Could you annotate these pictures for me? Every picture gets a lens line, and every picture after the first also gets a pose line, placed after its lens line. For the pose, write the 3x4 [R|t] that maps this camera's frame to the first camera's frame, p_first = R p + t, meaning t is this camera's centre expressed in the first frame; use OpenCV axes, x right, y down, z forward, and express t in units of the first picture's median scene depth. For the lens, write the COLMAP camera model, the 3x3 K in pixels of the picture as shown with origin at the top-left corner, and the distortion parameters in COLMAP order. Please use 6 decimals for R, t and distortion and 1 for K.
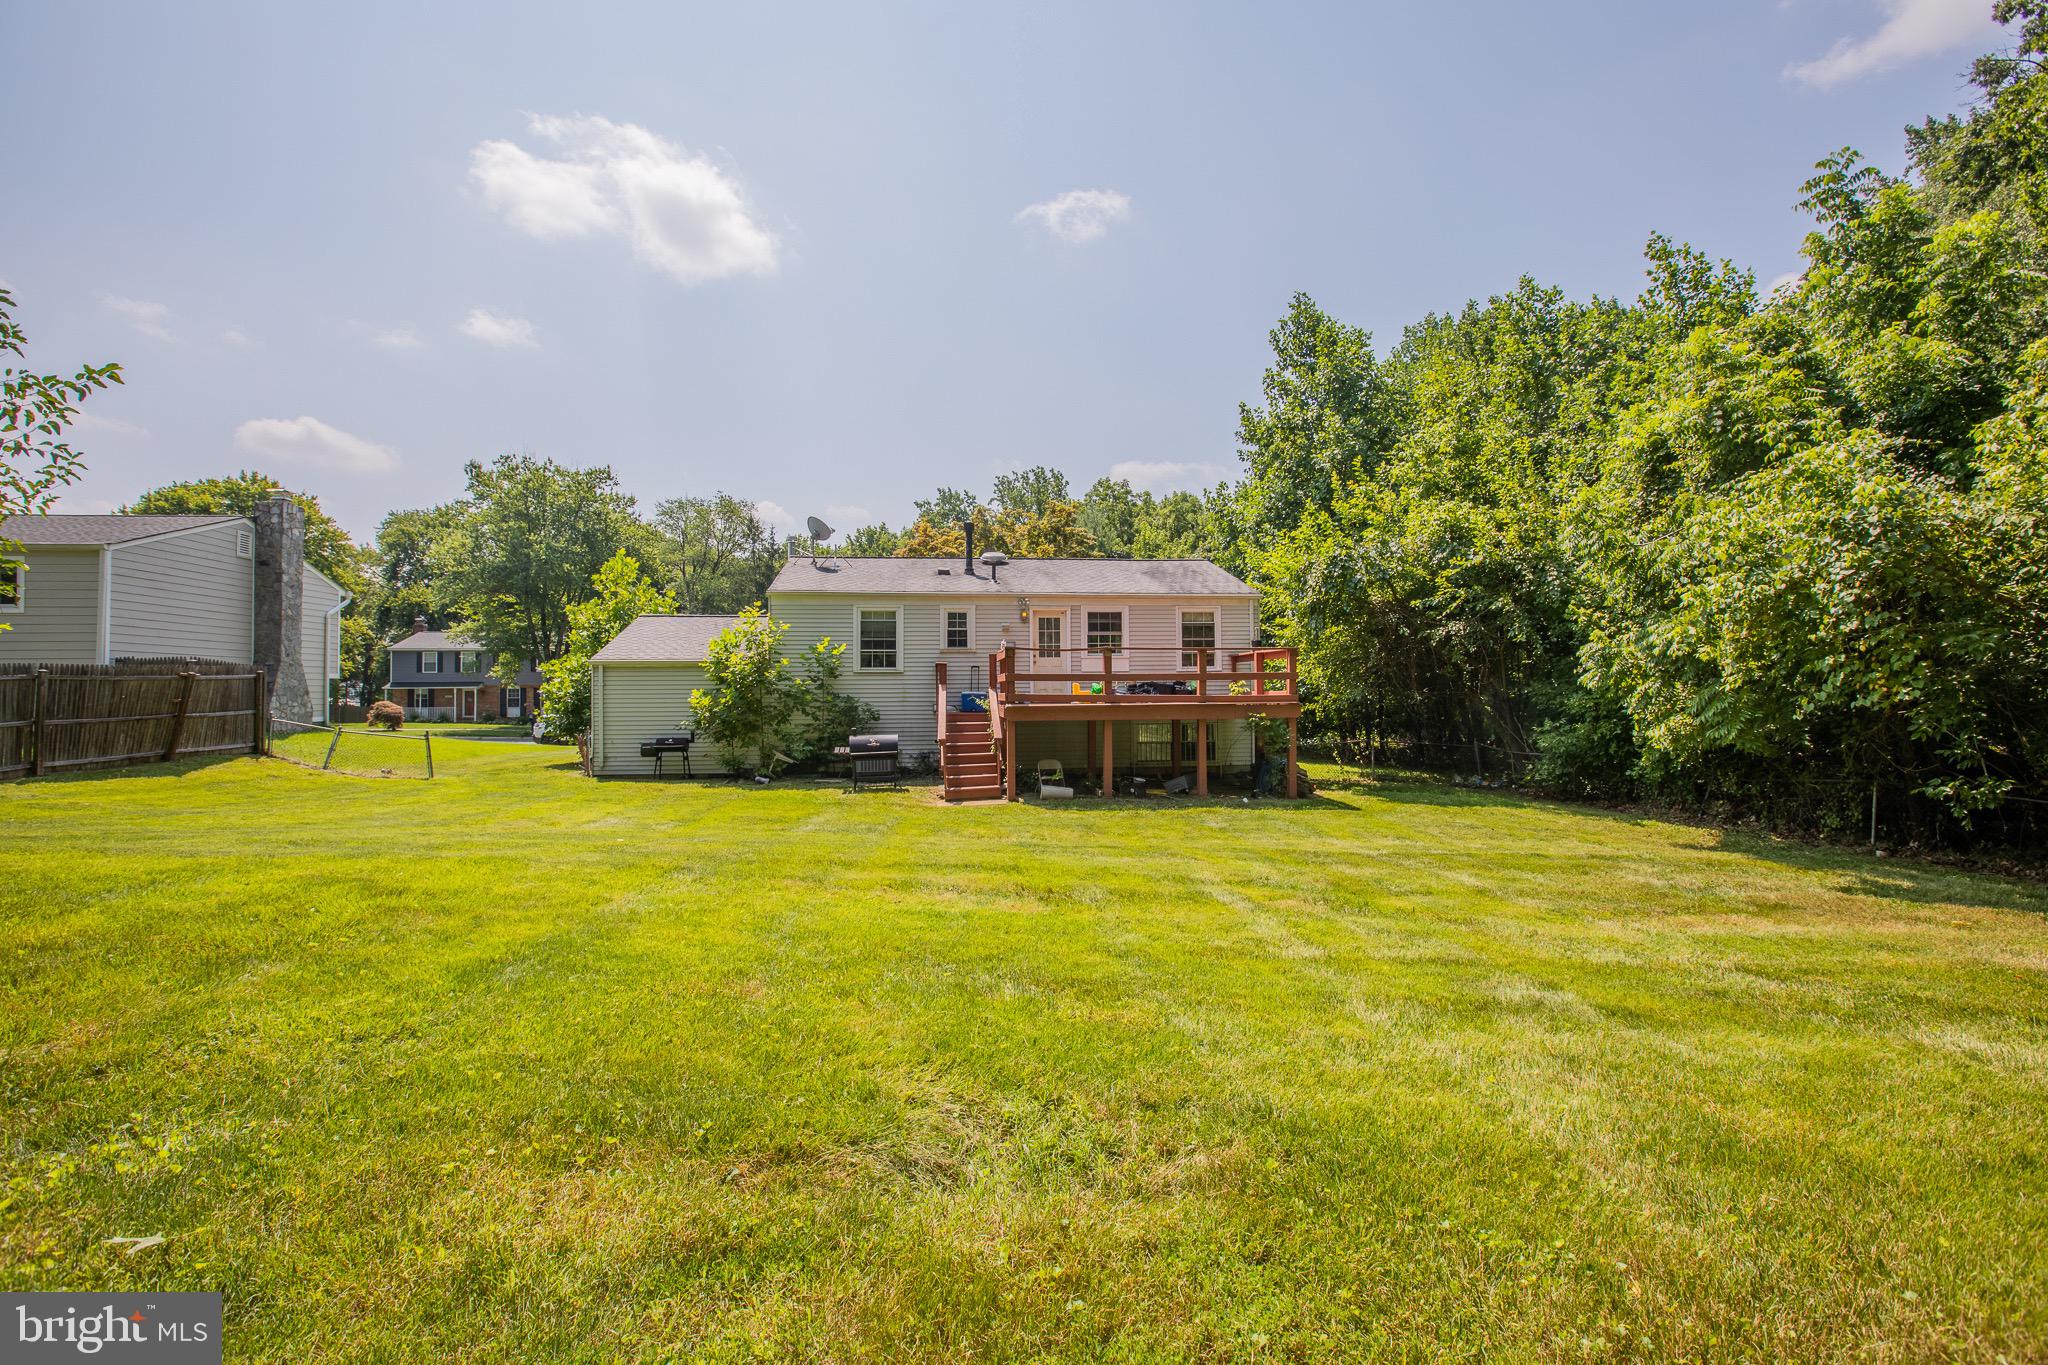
lens RADIAL K [[924.0, 0, 1020.5], [0, 924.0, 681.2], [0, 0, 1]] dist [-0.043133, 0.010392]
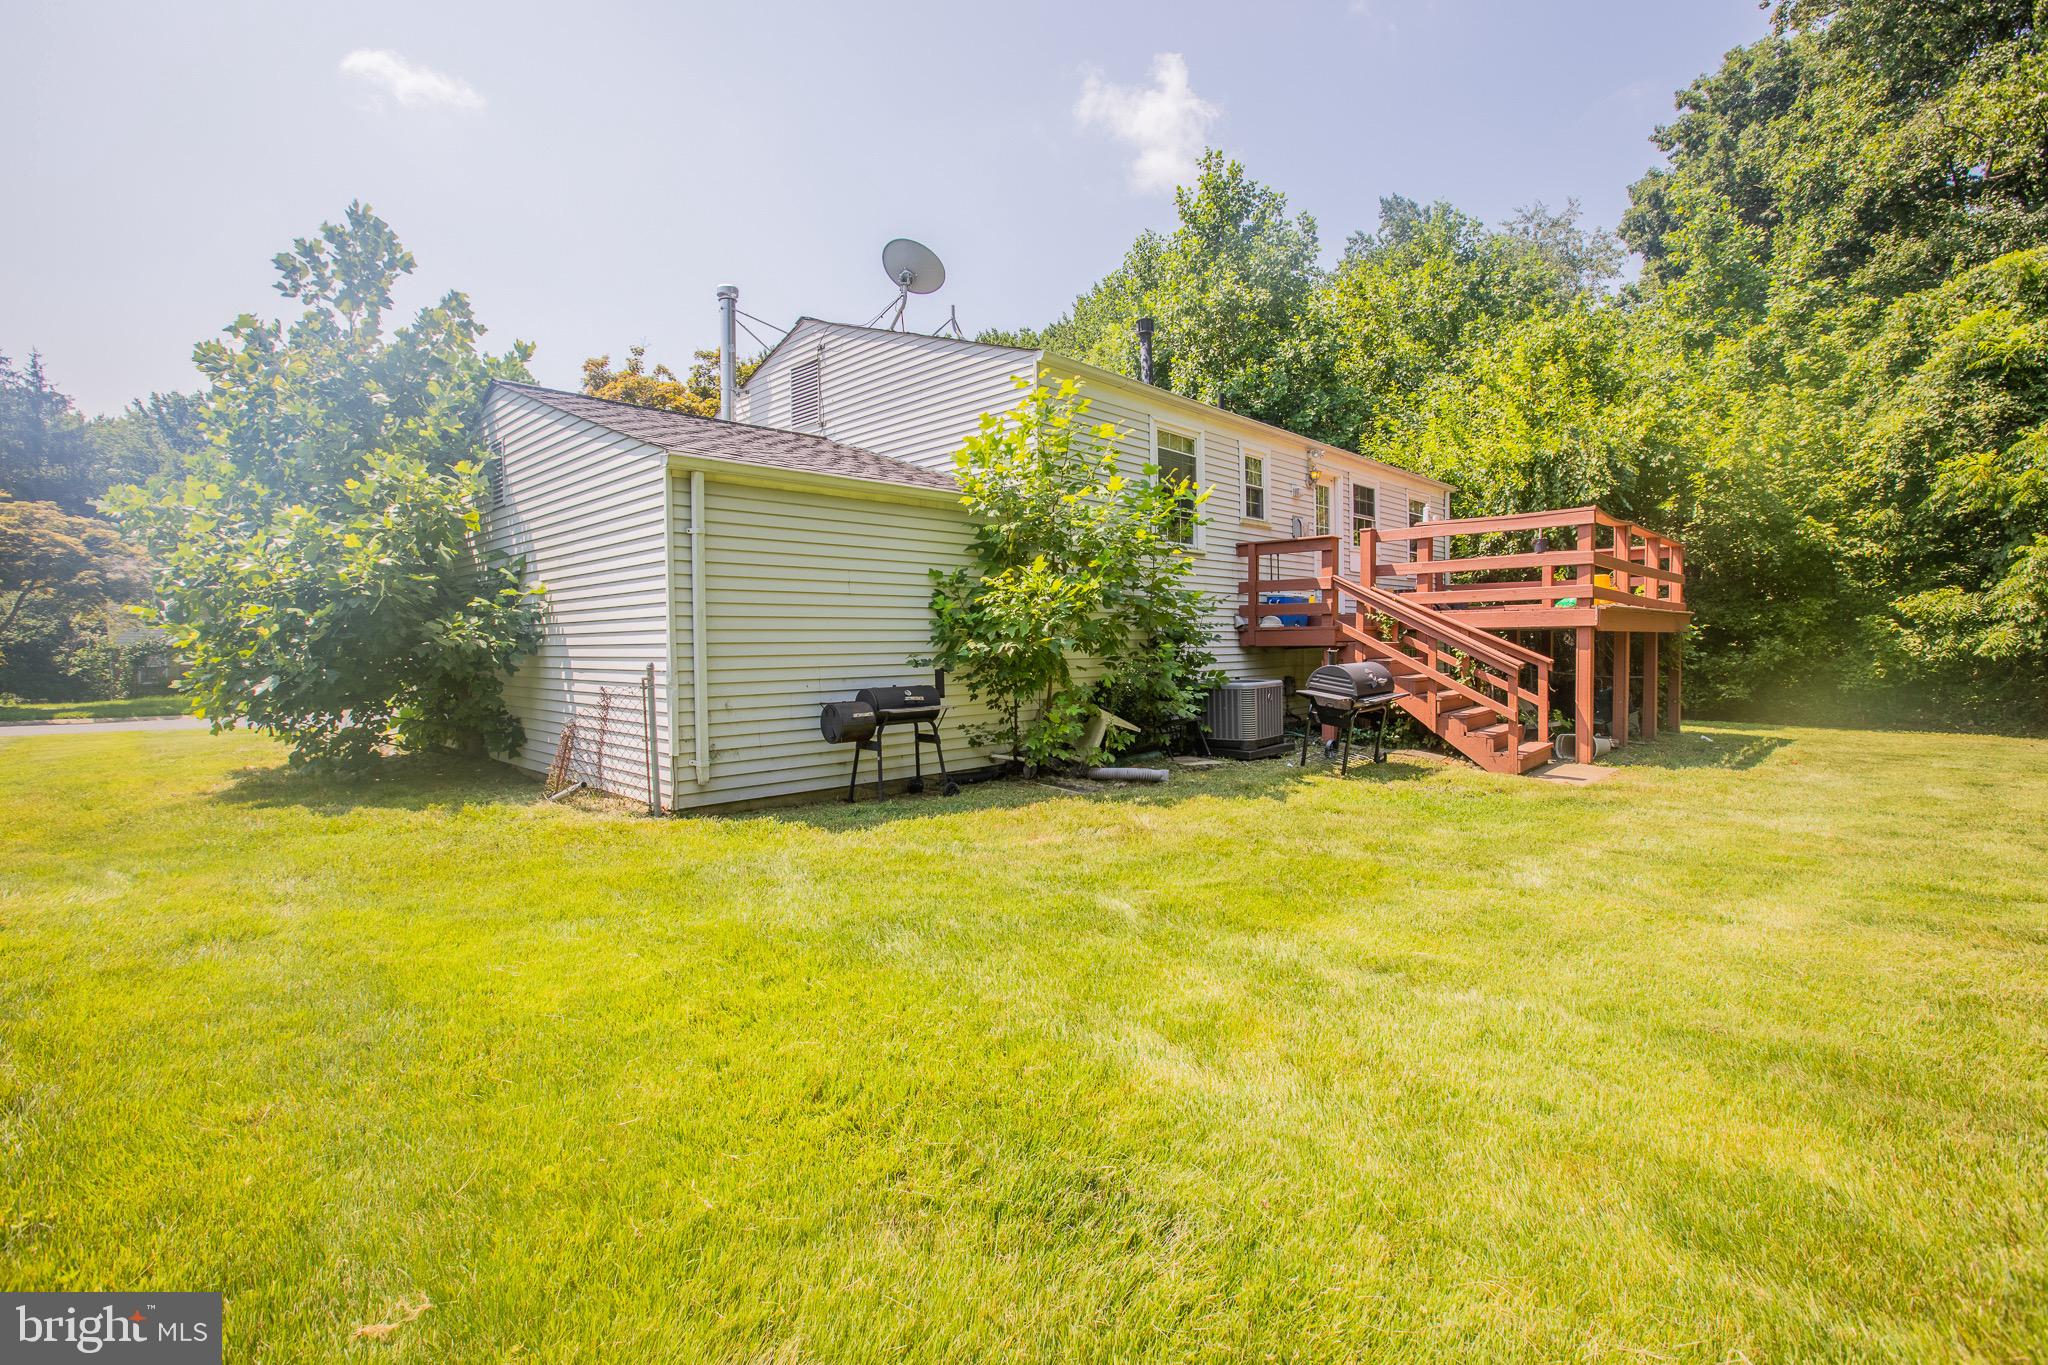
lens RADIAL K [[924.0, 0, 1020.5], [0, 924.0, 681.2], [0, 0, 1]] dist [-0.043133, 0.010392]
pose [[0.779896, -0.029206, 0.625227, -0.580223], [-0.006530, 0.998477, 0.054787, 0.037914], [-0.625875, -0.046811, 0.778518, 0.668727]]
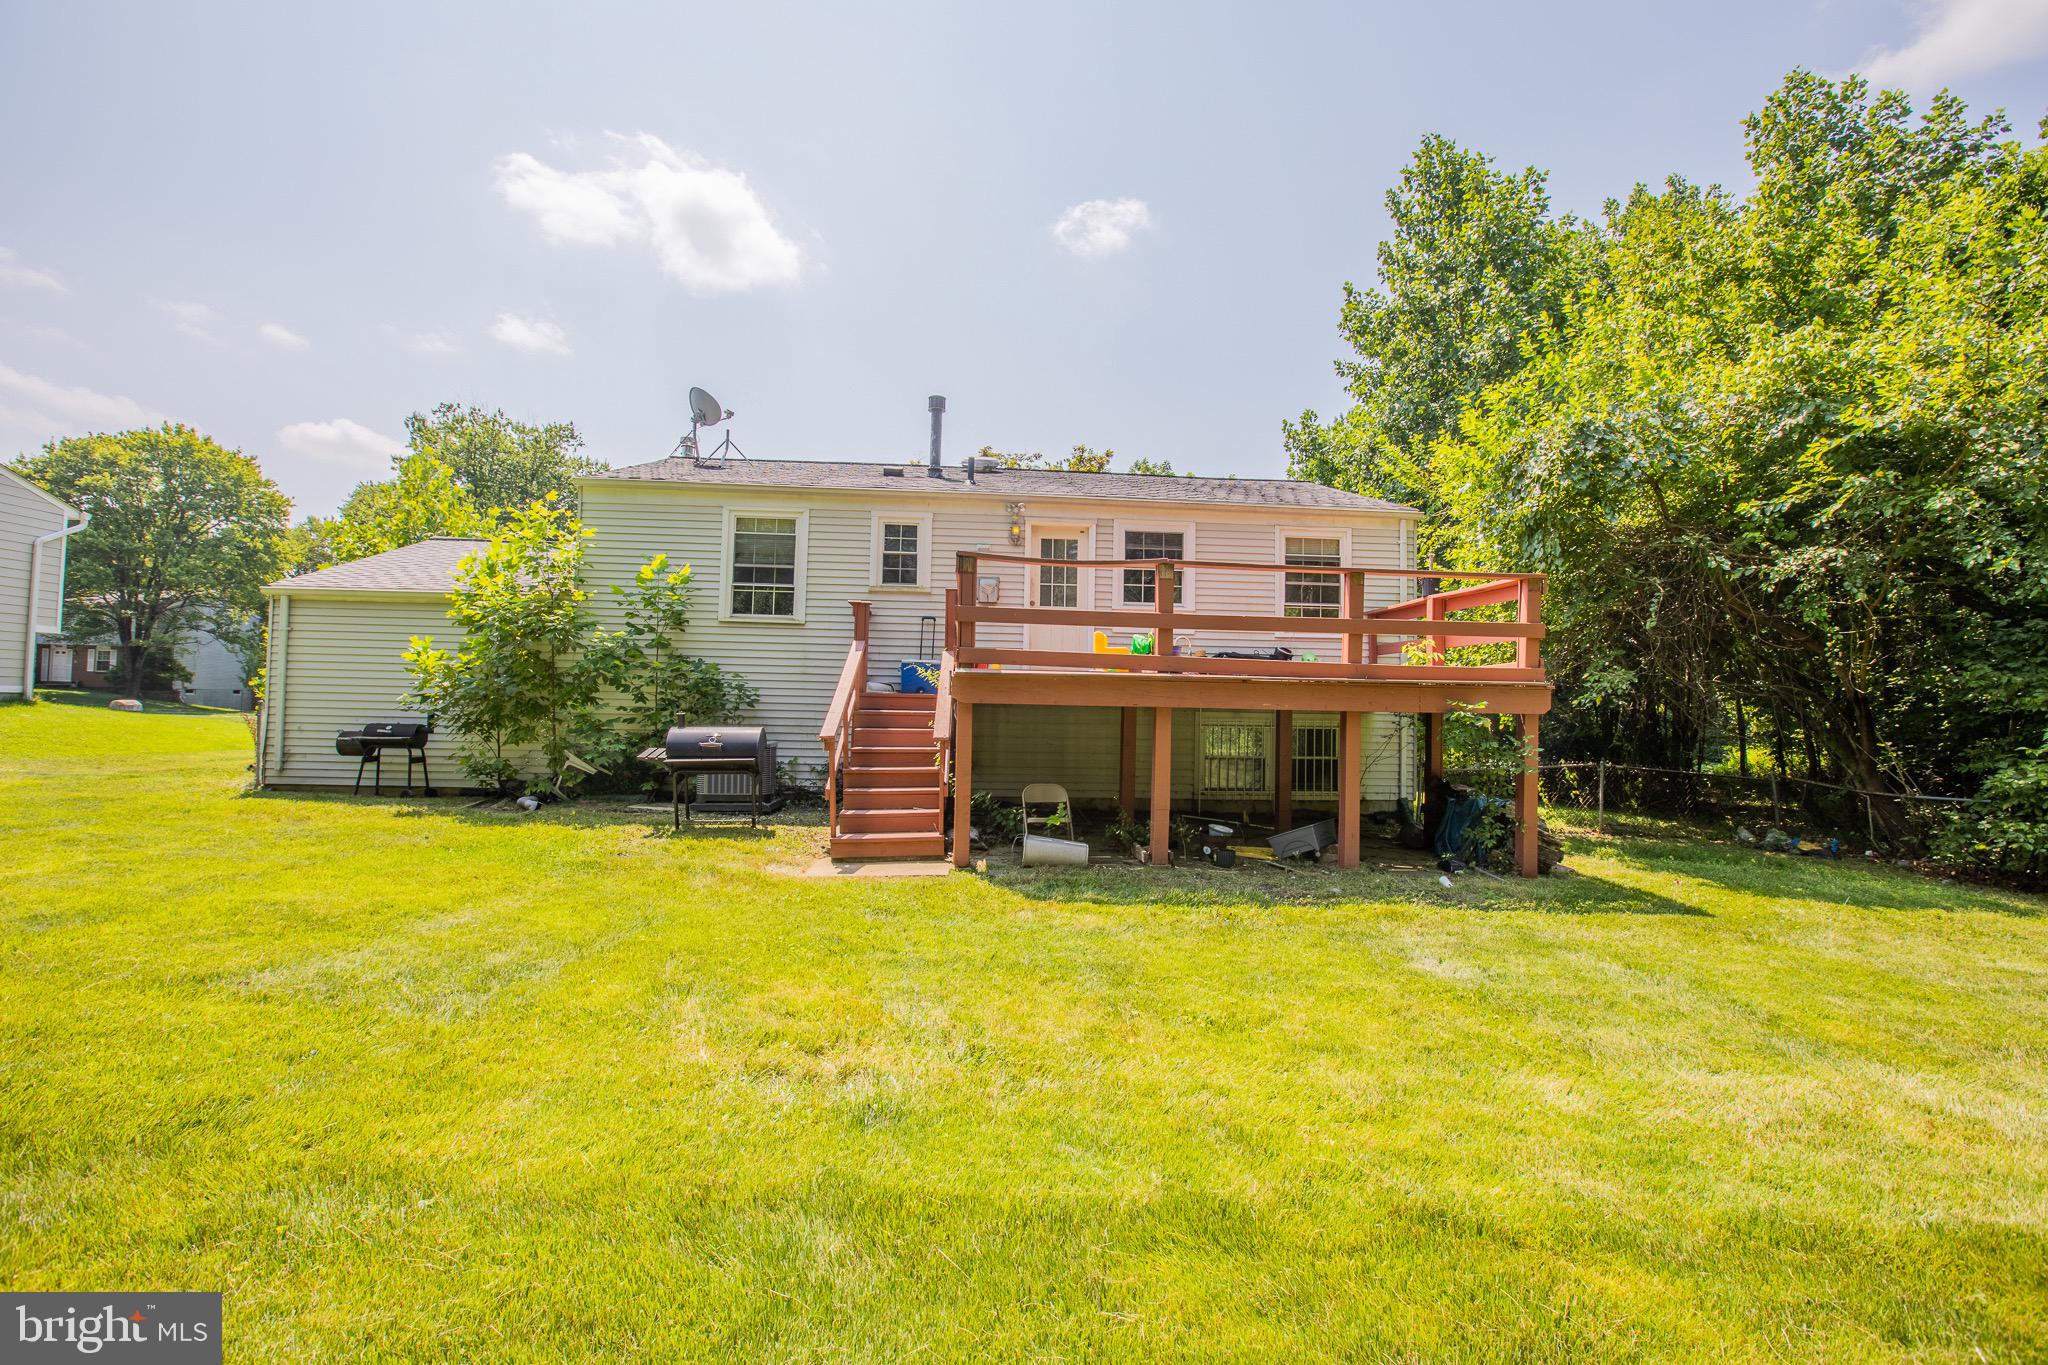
lens RADIAL K [[924.0, 0, 1020.5], [0, 924.0, 681.2], [0, 0, 1]] dist [-0.043133, 0.010392]
pose [[0.999087, 0.026620, -0.033417, 0.030437], [-0.027144, 0.999514, -0.015323, 0.033066], [0.032993, 0.016216, 0.999324, 0.445492]]
